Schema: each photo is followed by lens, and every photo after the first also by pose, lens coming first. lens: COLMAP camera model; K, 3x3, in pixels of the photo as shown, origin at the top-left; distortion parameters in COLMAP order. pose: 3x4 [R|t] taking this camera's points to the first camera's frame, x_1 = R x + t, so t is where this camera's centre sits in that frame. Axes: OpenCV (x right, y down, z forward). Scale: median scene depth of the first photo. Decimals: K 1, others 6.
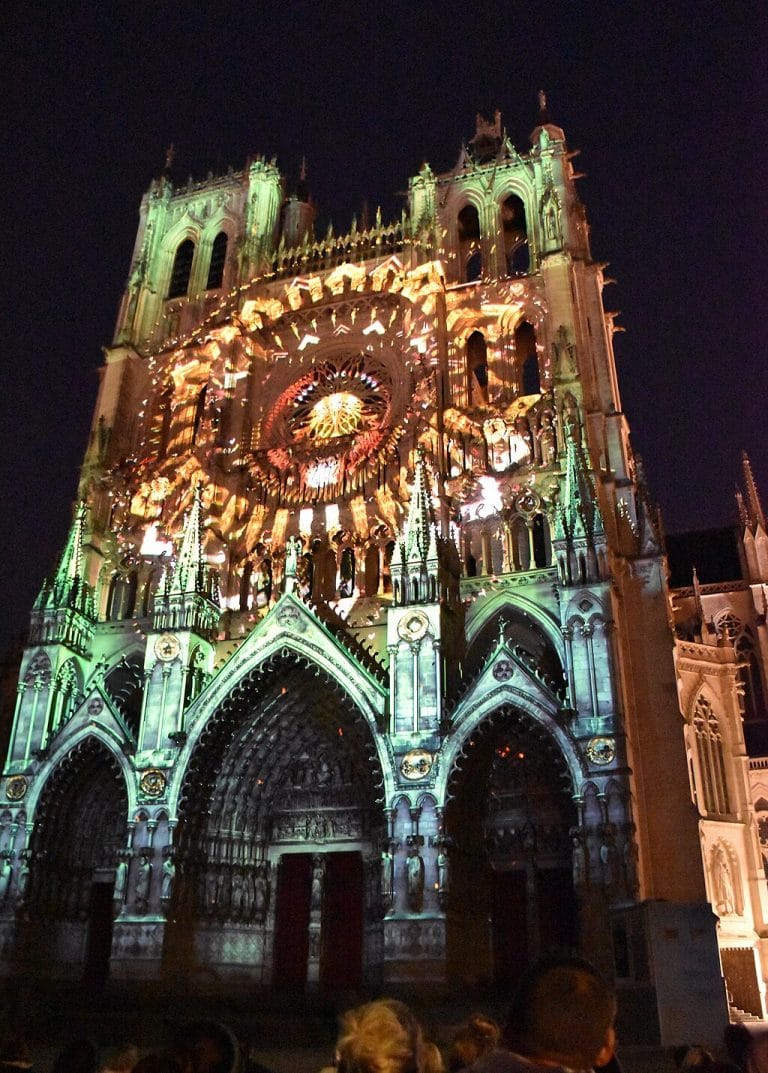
lens RADIAL K [[893.4, 0, 384.0], [0, 893.4, 536.5], [0, 0, 1]] dist [-0.088568, 0.007004]
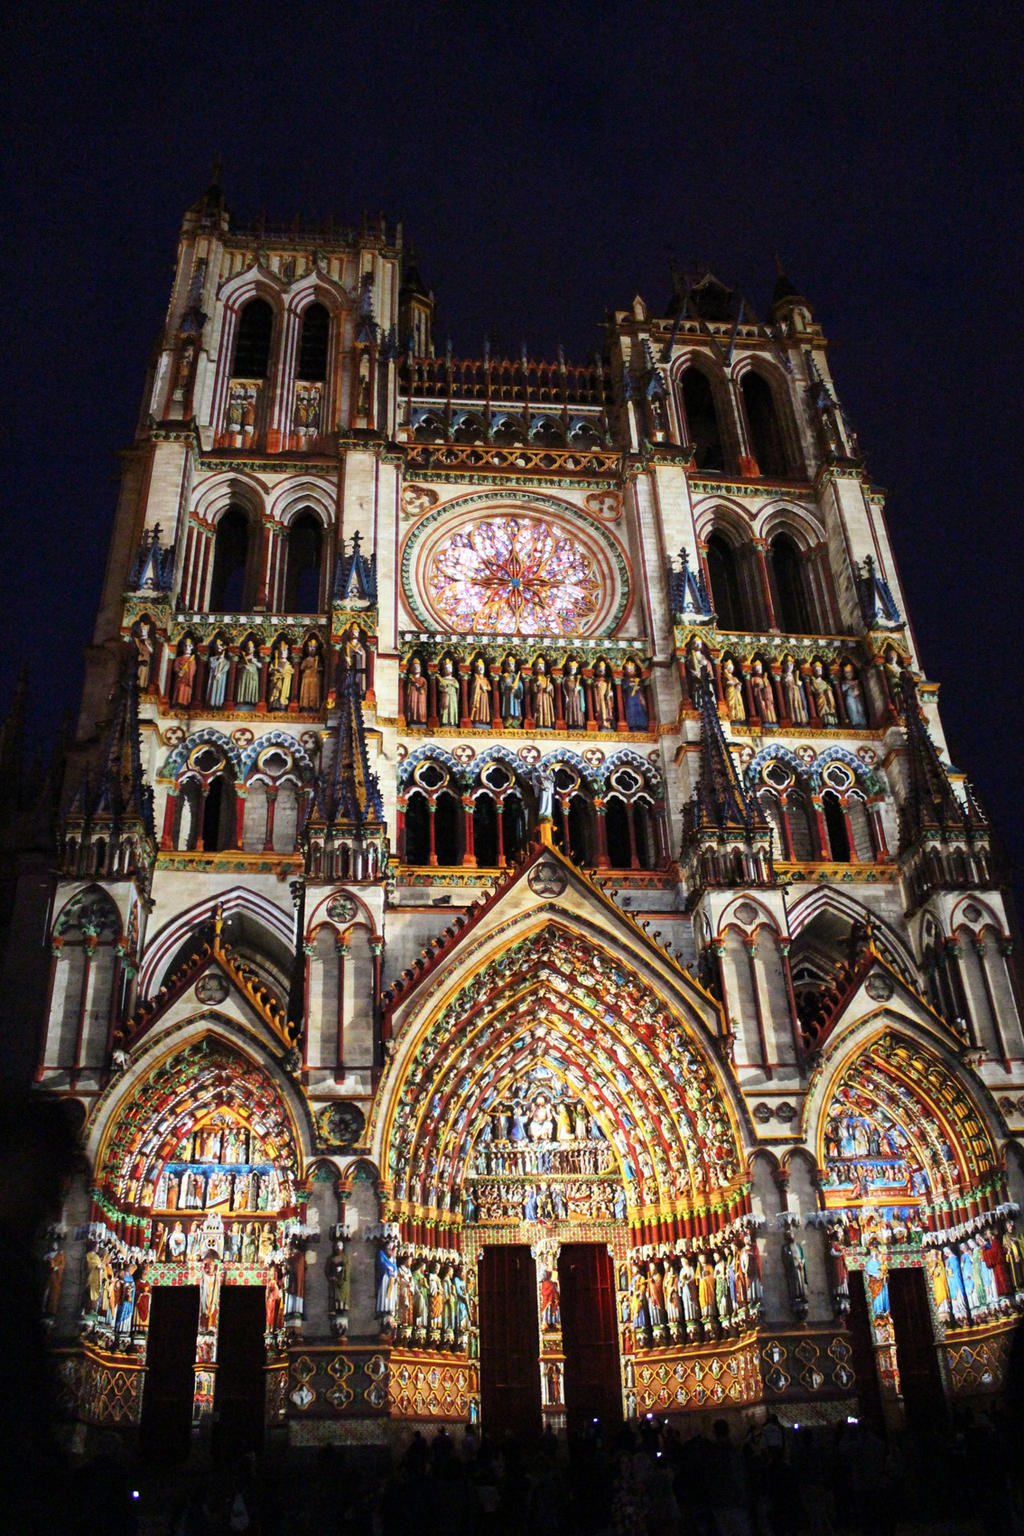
lens RADIAL K [[1272.4, 0, 481.5], [0, 1272.4, 763.0], [0, 0, 1]] dist [-0.096673, 0.006963]
pose [[0.917130, 0.173489, 0.358851, -0.502176], [-0.147436, 0.984108, -0.098965, 0.102306], [-0.370317, 0.037856, 0.928134, 0.131598]]
